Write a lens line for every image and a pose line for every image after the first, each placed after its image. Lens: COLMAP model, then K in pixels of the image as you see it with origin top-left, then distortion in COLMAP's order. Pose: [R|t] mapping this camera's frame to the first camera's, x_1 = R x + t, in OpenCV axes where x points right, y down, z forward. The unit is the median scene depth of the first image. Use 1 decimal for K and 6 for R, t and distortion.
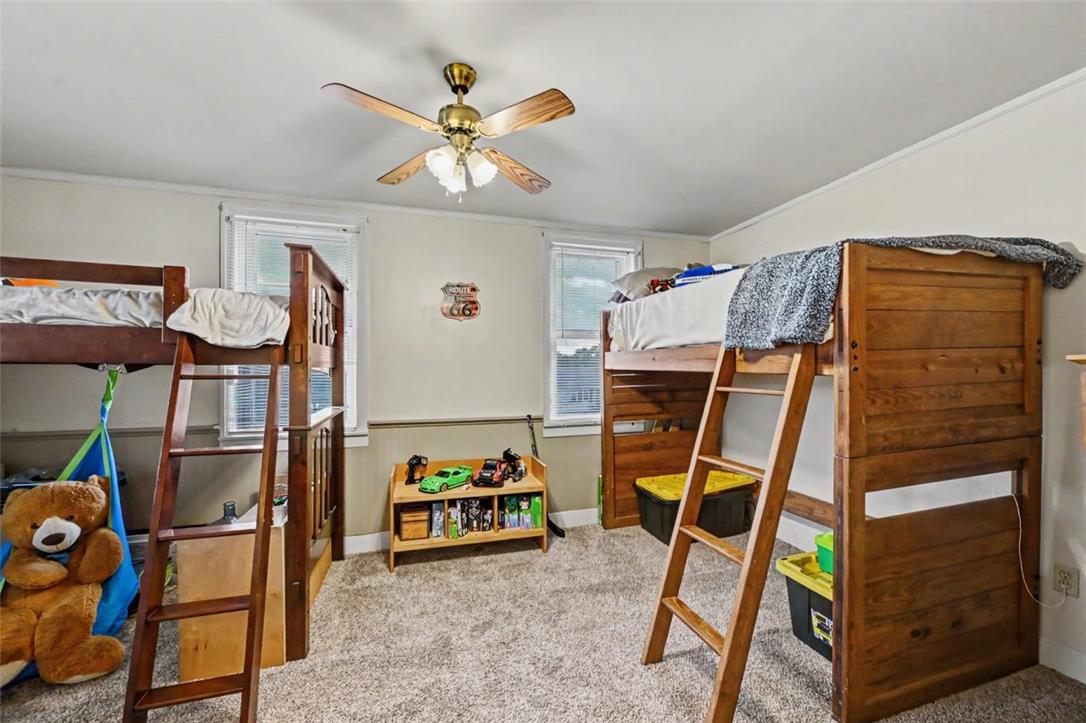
lens RADIAL K [[444.0, 0, 543.0], [0, 444.0, 361.5], [0, 0, 1]] dist [-0.040863, -0.000044]
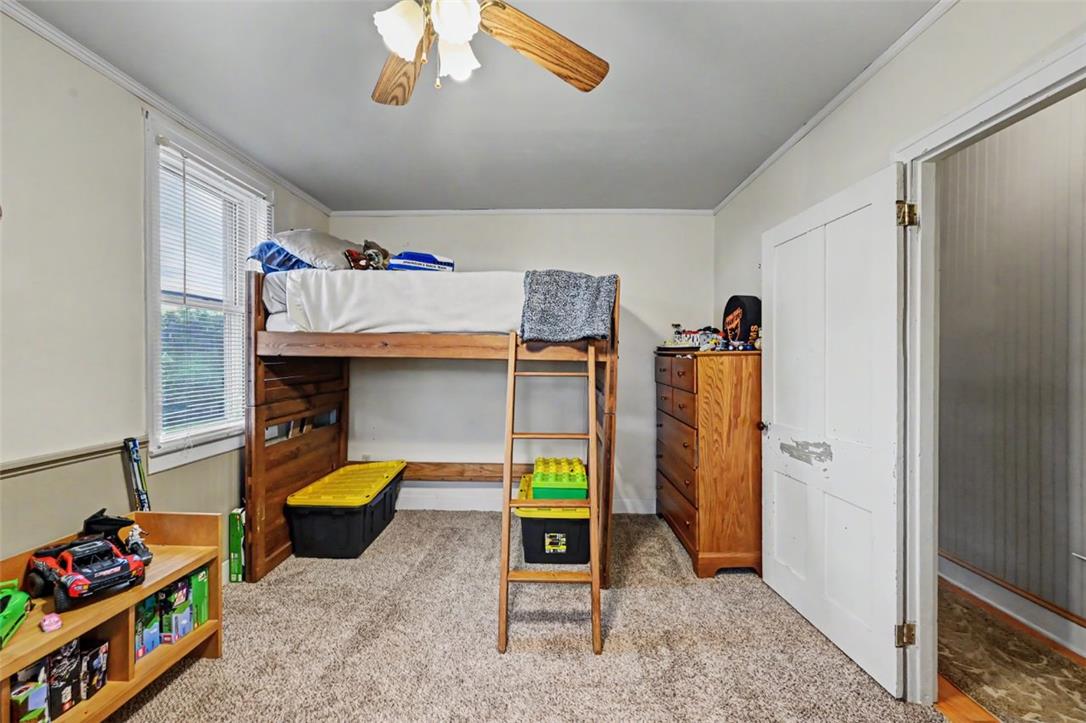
lens RADIAL K [[436.9, 0, 537.3], [0, 436.9, 358.6], [0, 0, 1]] dist [-0.002890, -0.000233]
pose [[0.269758, 0.003470, 0.962922, -0.434905], [-0.020987, 0.999777, 0.002277, 0.012056], [-0.962699, -0.020823, 0.269771, 0.405674]]
